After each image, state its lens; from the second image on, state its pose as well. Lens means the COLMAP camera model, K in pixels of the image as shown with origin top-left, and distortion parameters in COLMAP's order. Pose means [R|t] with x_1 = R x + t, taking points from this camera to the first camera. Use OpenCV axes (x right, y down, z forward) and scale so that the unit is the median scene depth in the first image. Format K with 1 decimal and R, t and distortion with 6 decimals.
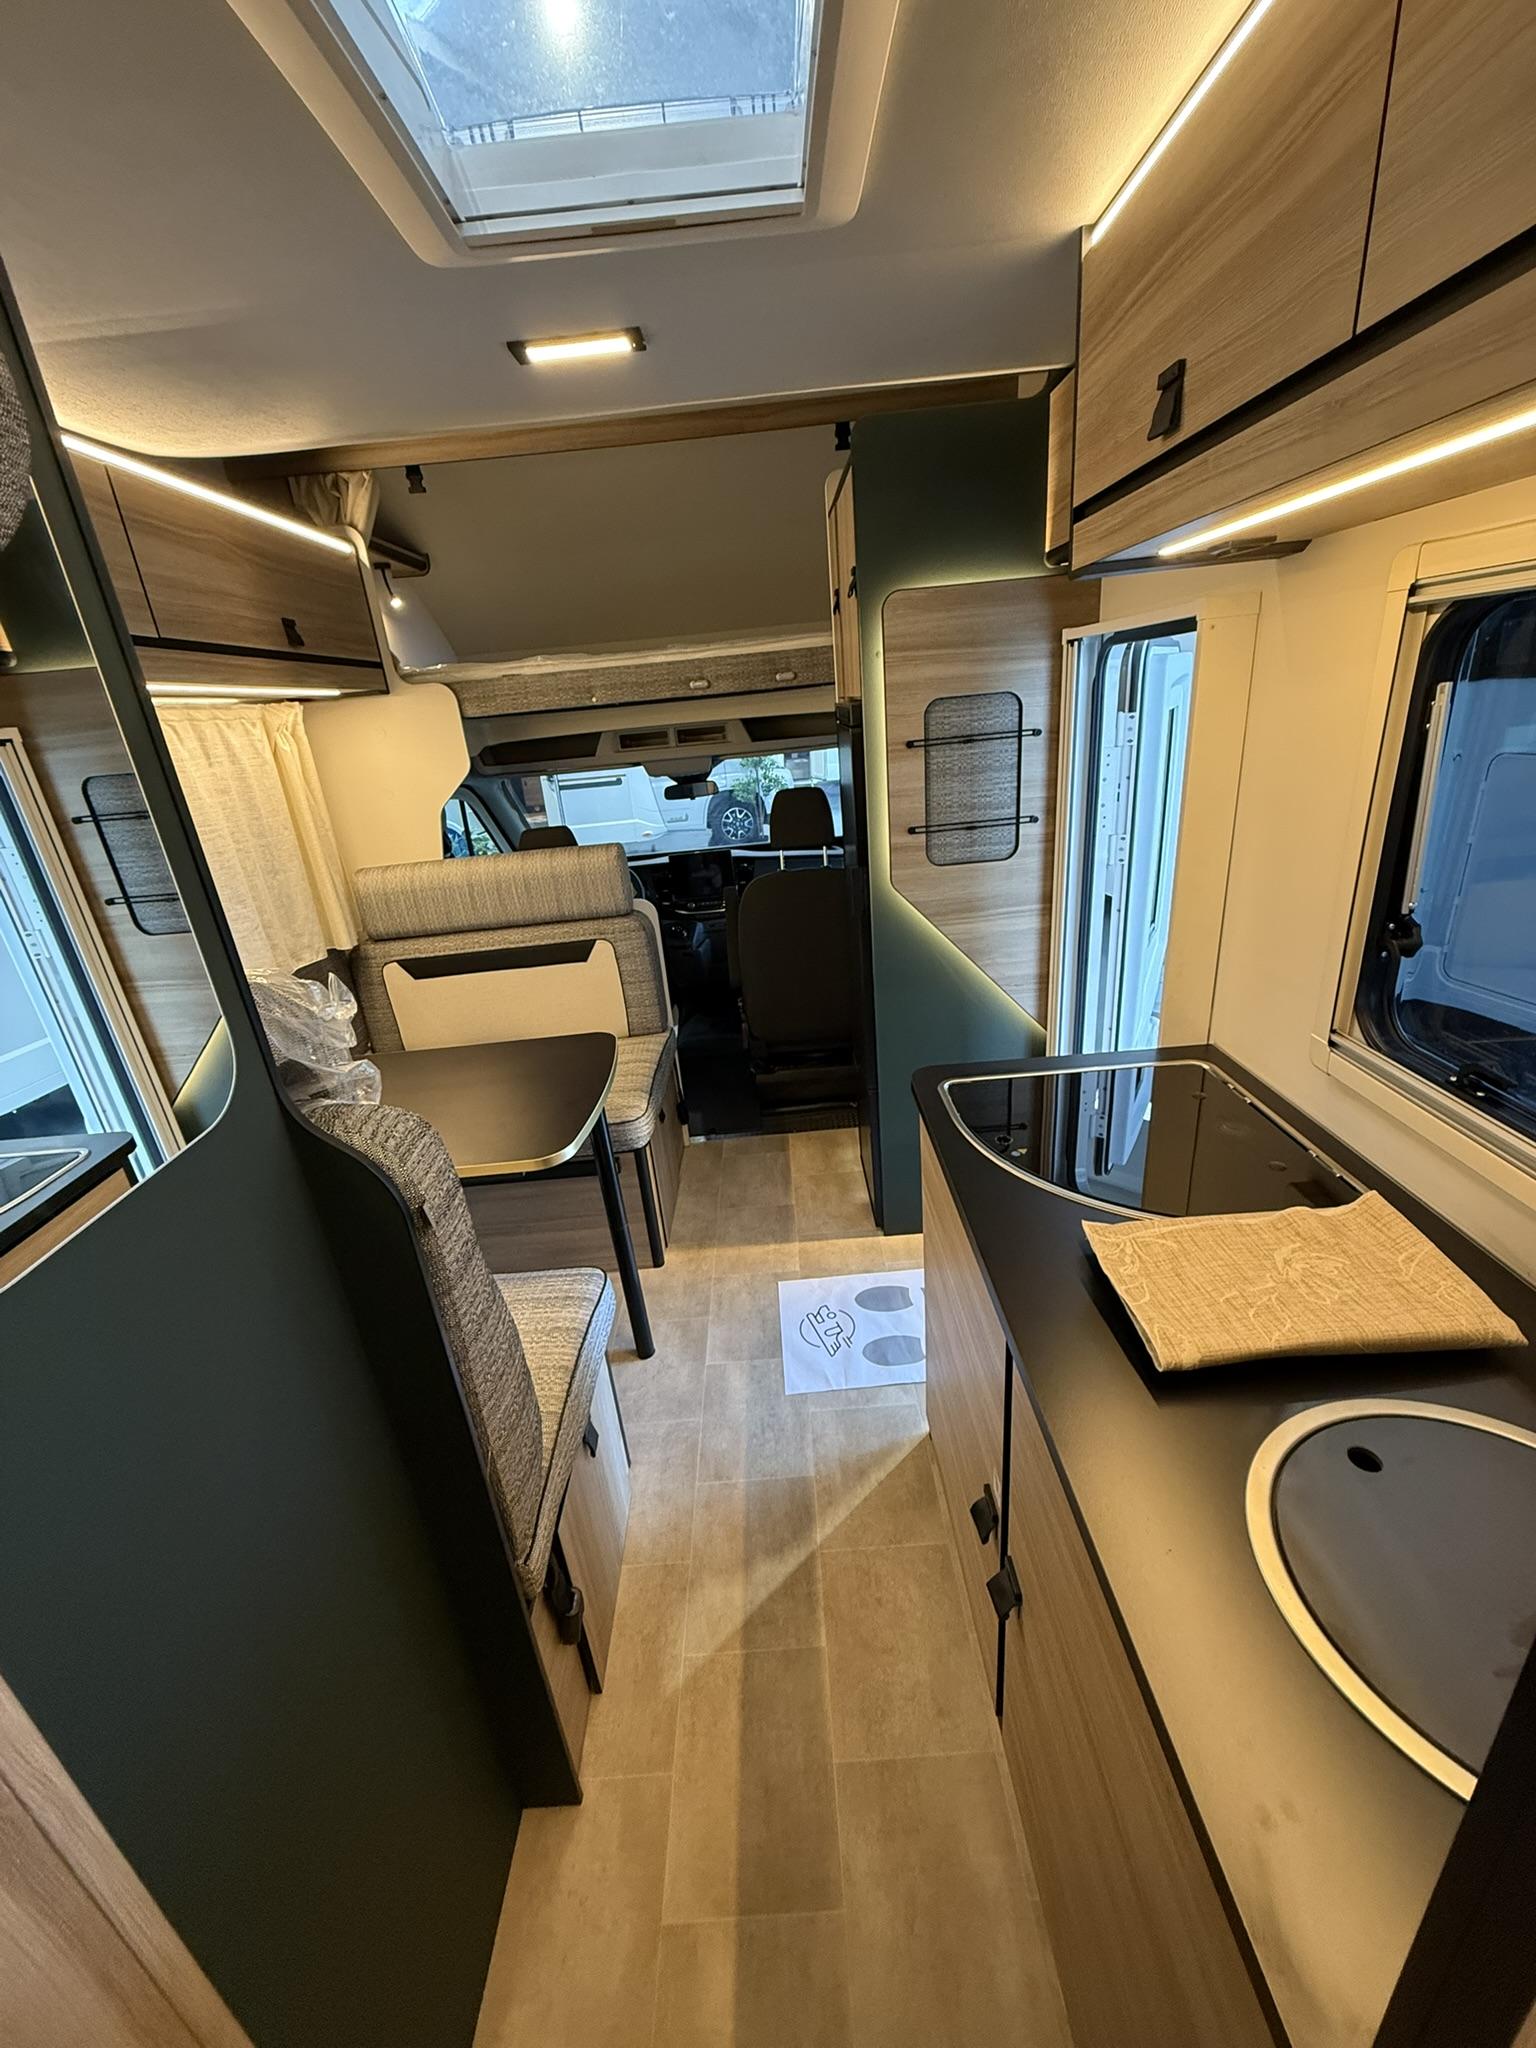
lens RADIAL K [[810.3, 0, 773.7], [0, 810.3, 1019.6], [0, 0, 1]] dist [0.000426, -0.000362]
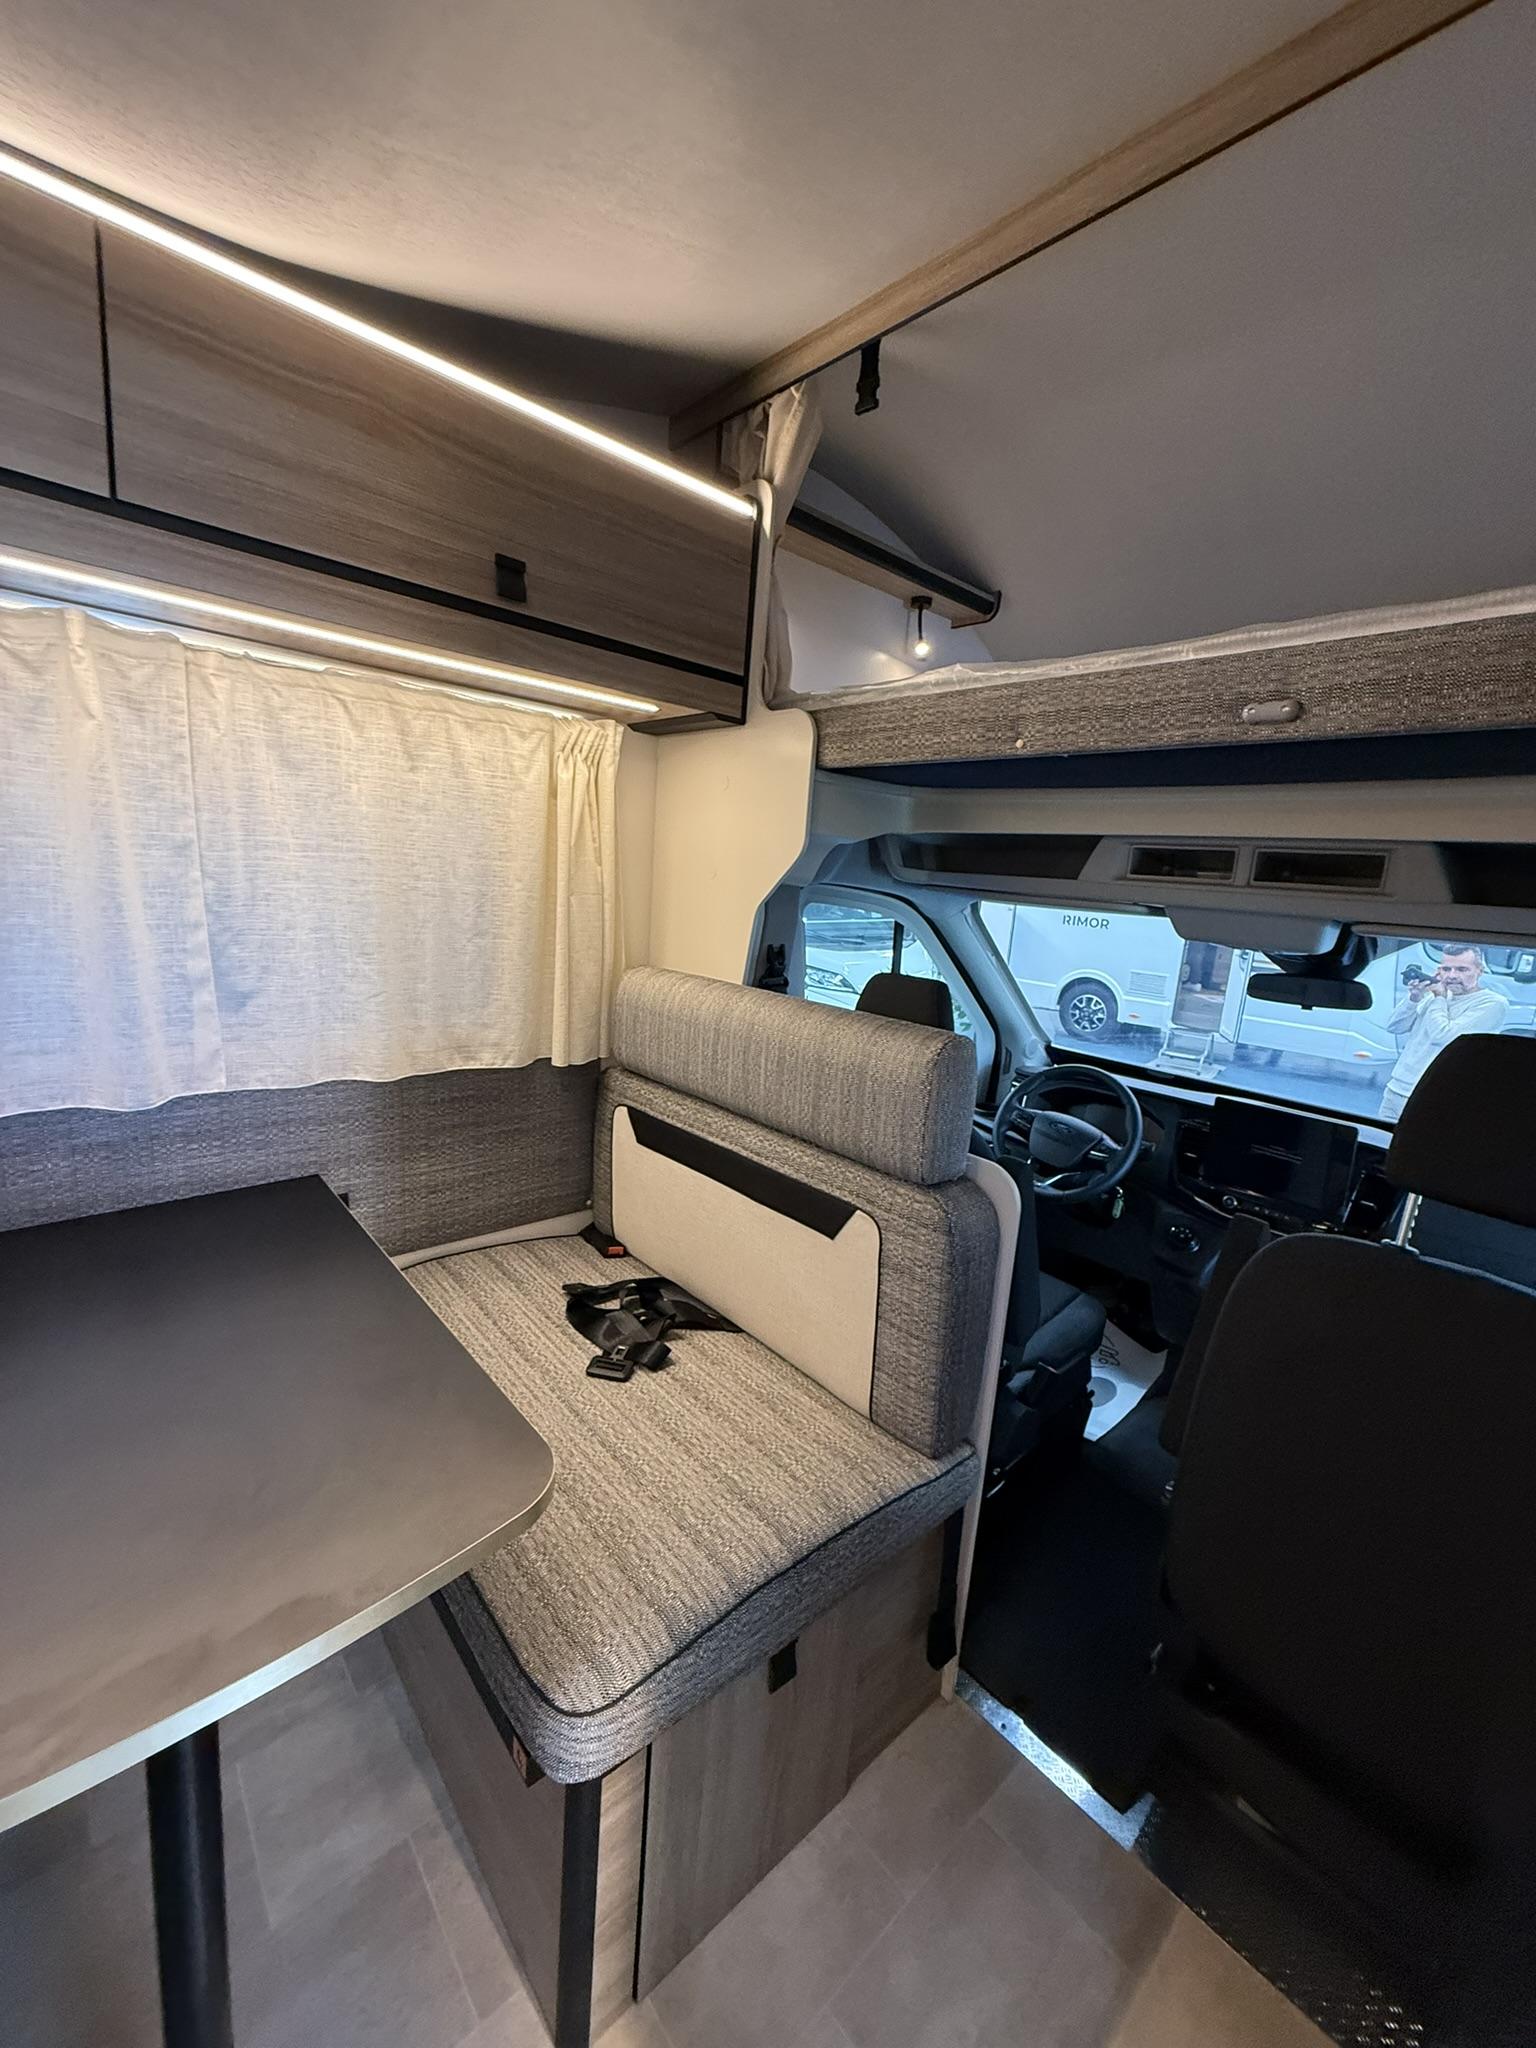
lens RADIAL K [[810.3, 0, 773.7], [0, 810.3, 1019.6], [0, 0, 1]] dist [0.000426, -0.000362]
pose [[0.644744, 0.267313, -0.716134, 0.071610], [-0.395318, 0.918451, -0.013077, -0.190916], [0.654239, 0.291532, 0.697840, 0.648231]]
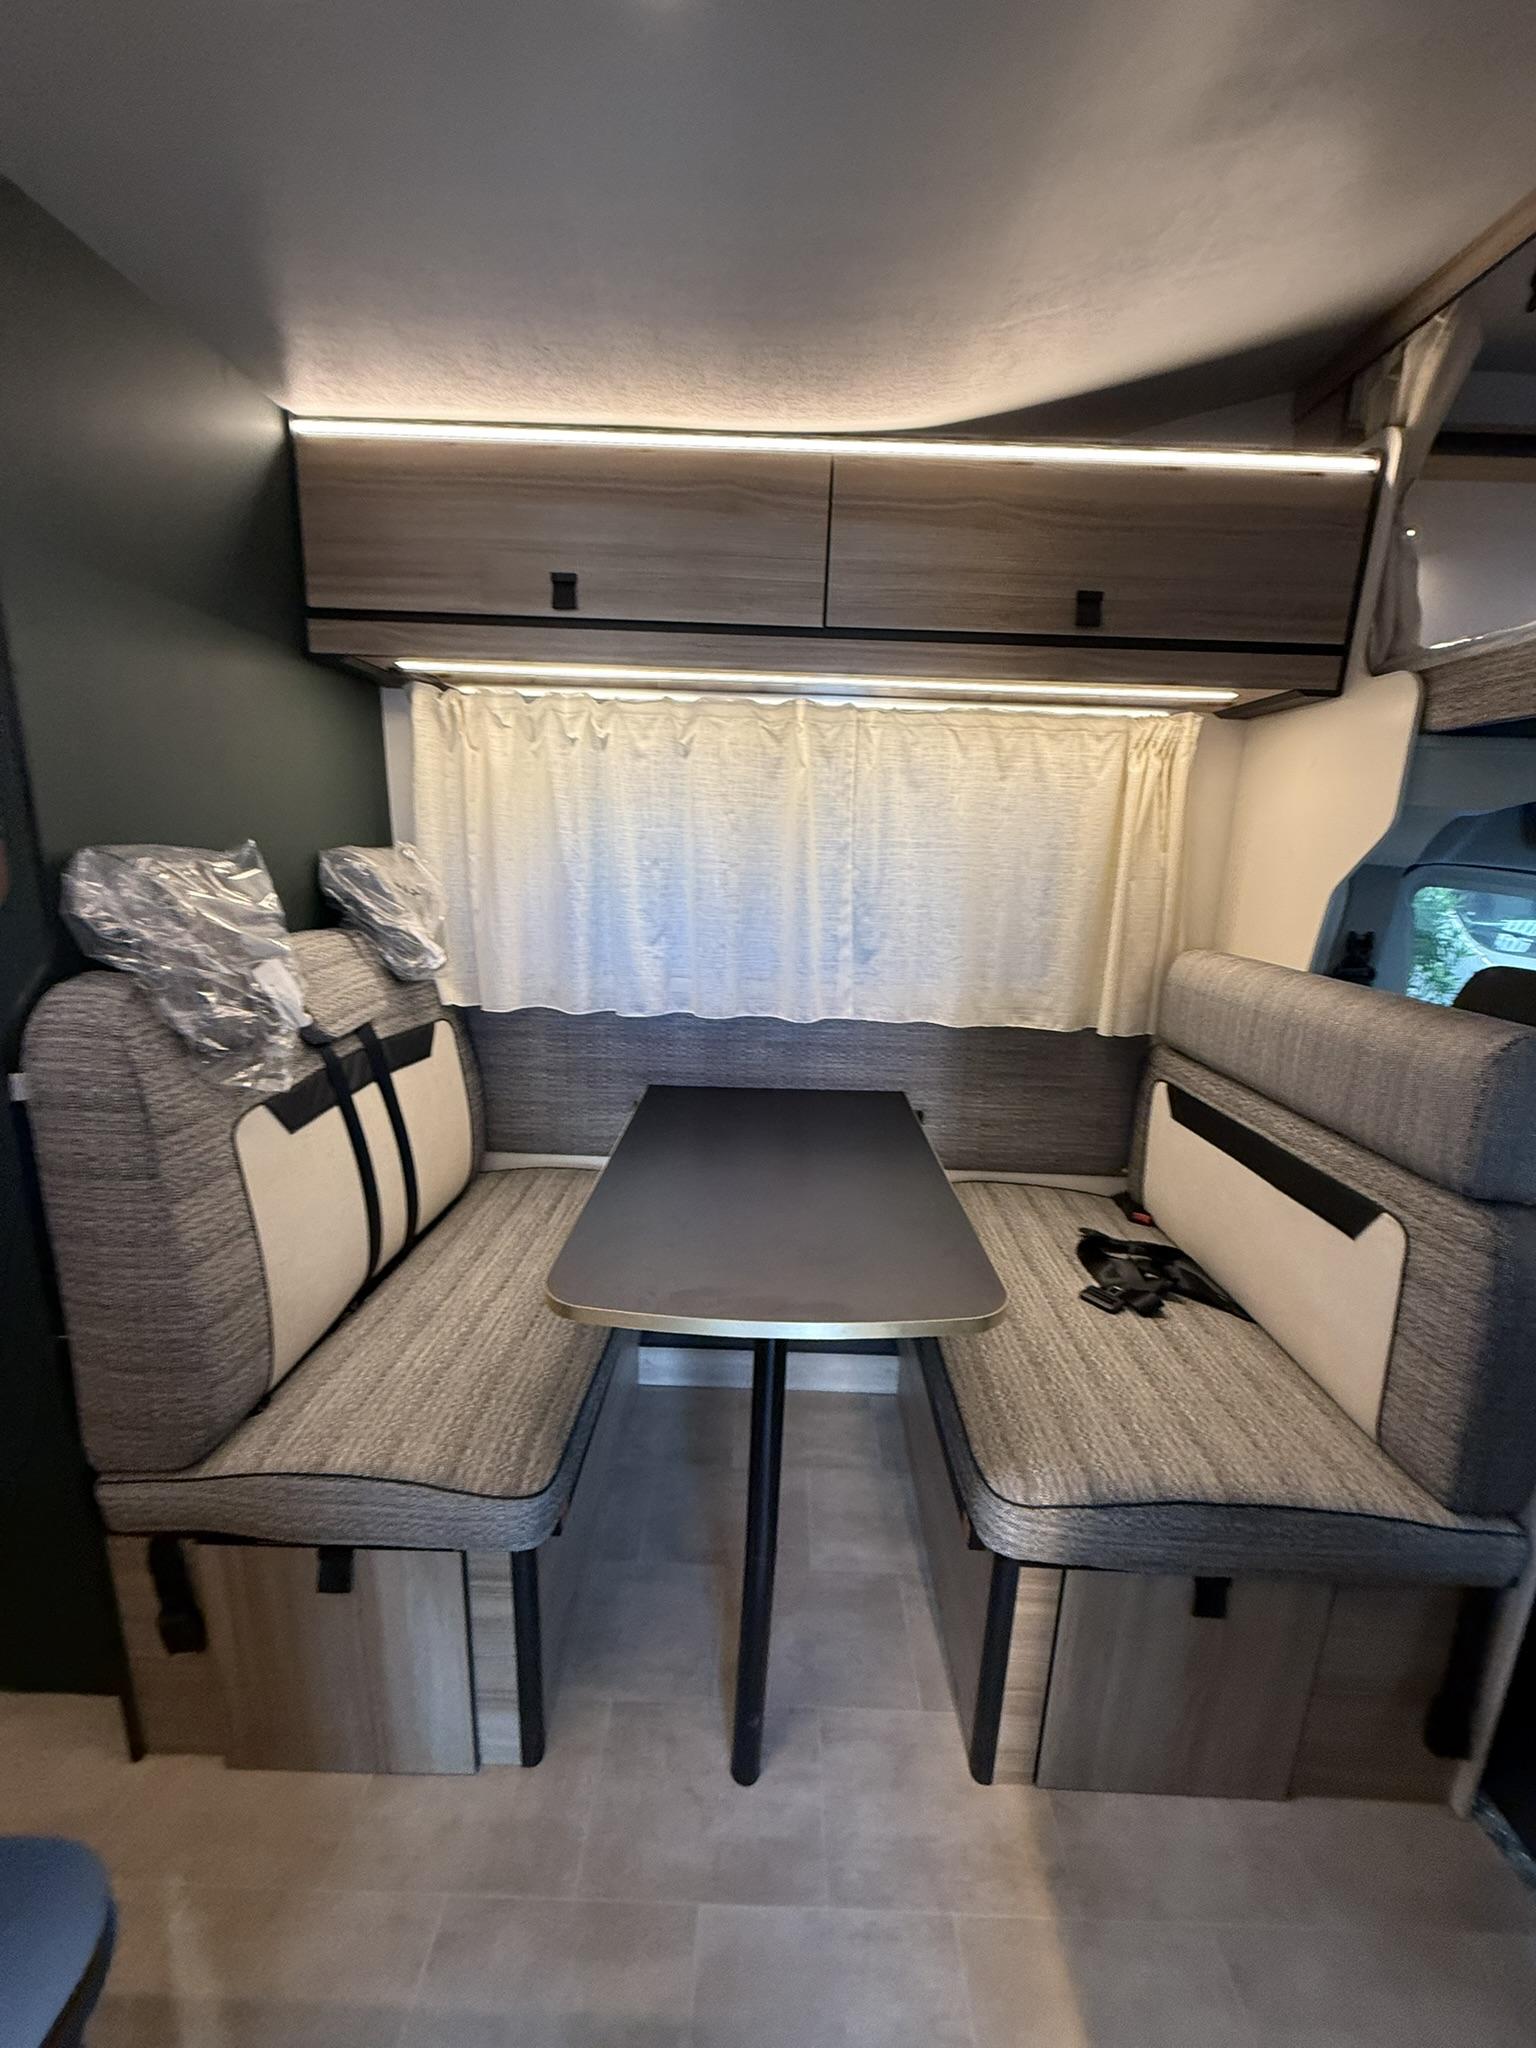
lens RADIAL K [[810.3, 0, 773.7], [0, 810.3, 1019.6], [0, 0, 1]] dist [0.000426, -0.000362]
pose [[-0.026250, 0.304606, -0.952117, 0.200508], [-0.393270, 0.872498, 0.289976, -0.203524], [0.919048, 0.382051, 0.096889, 0.658126]]
